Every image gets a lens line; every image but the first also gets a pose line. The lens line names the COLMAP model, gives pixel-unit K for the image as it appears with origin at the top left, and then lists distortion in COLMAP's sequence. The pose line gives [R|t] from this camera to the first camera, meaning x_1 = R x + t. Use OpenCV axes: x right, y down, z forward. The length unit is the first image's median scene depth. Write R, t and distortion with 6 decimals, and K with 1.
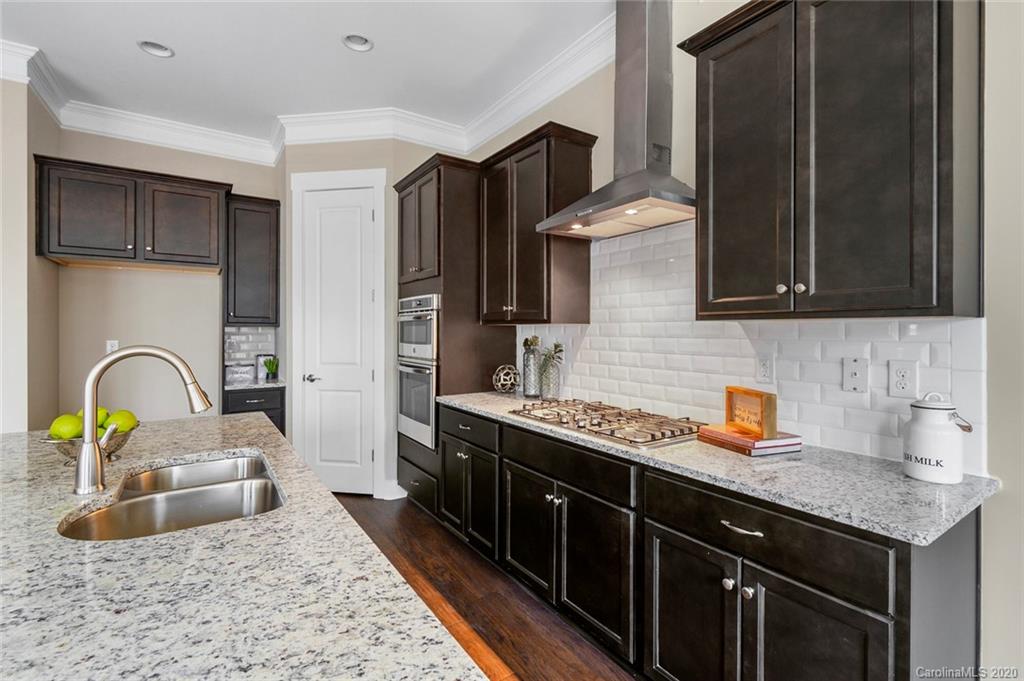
lens RADIAL K [[466.8, 0, 510.5], [0, 466.8, 333.8], [0, 0, 1]] dist [-0.001009, 0.000156]
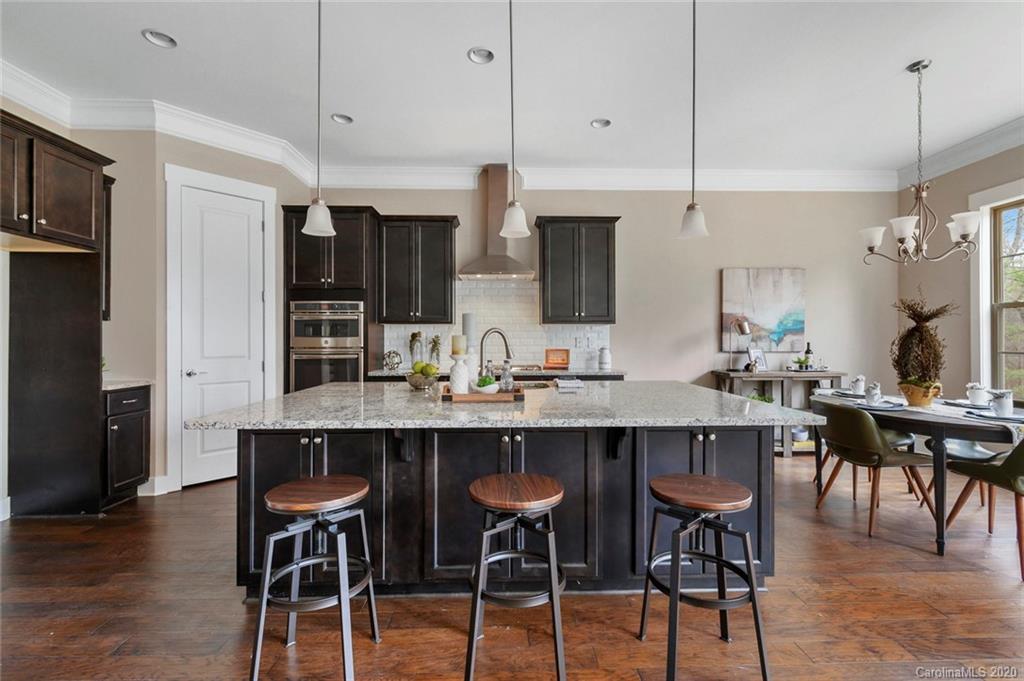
lens RADIAL K [[466.8, 0, 515.2], [0, 466.8, 338.9], [0, 0, 1]] dist [-0.001009, 0.000156]
pose [[0.534478, -0.001423, 0.845181, -1.335601], [0.006822, 0.999973, -0.002631, 0.043849], [-0.845155, 0.007172, 0.534474, -0.191848]]
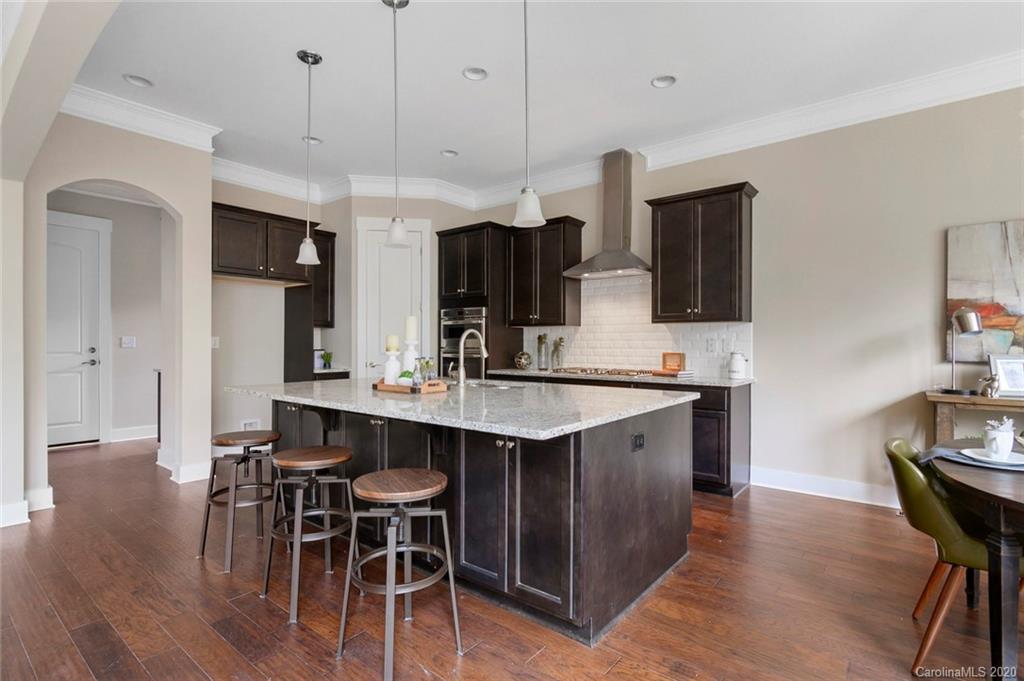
lens RADIAL K [[494.3, 0, 506.6], [0, 494.3, 346.9], [0, 0, 1]] dist [-0.002844, -0.000514]
pose [[0.958612, -0.000005, 0.284715, -0.681863], [-0.000196, 1.000000, 0.000676, 0.060210], [-0.284715, -0.000704, 0.958612, -0.781115]]
